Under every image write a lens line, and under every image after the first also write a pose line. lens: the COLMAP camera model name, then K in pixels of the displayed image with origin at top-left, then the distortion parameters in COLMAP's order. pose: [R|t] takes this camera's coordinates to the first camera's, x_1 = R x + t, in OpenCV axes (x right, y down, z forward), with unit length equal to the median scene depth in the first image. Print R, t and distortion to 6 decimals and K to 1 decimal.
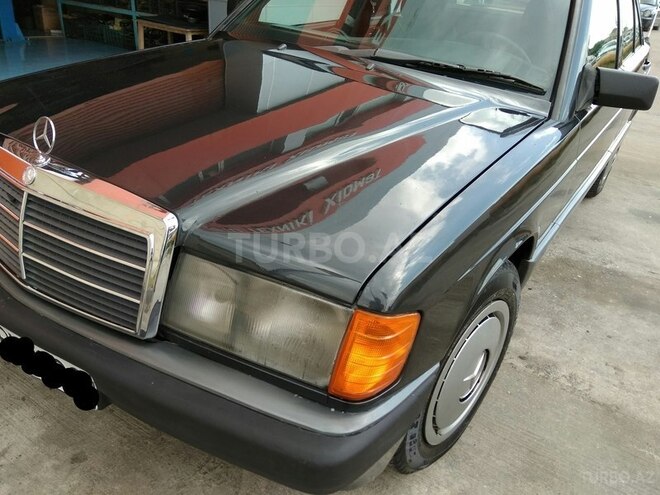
lens RADIAL K [[504.6, 0, 330.0], [0, 504.6, 247.5], [0, 0, 1]] dist [0.089887, -0.111697]
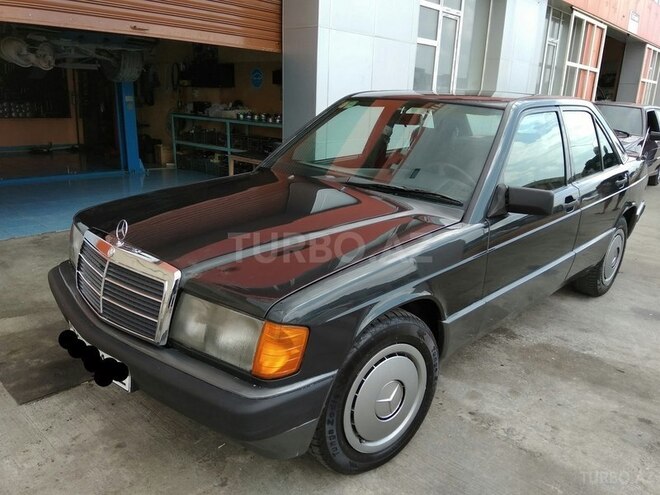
lens RADIAL K [[504.6, 0, 330.0], [0, 504.6, 247.5], [0, 0, 1]] dist [0.089887, -0.111697]
pose [[0.984494, 0.002619, -0.175401, 0.353841], [-0.040856, 0.975815, -0.214748, 0.146129], [0.170596, 0.218584, 0.960790, -0.431876]]
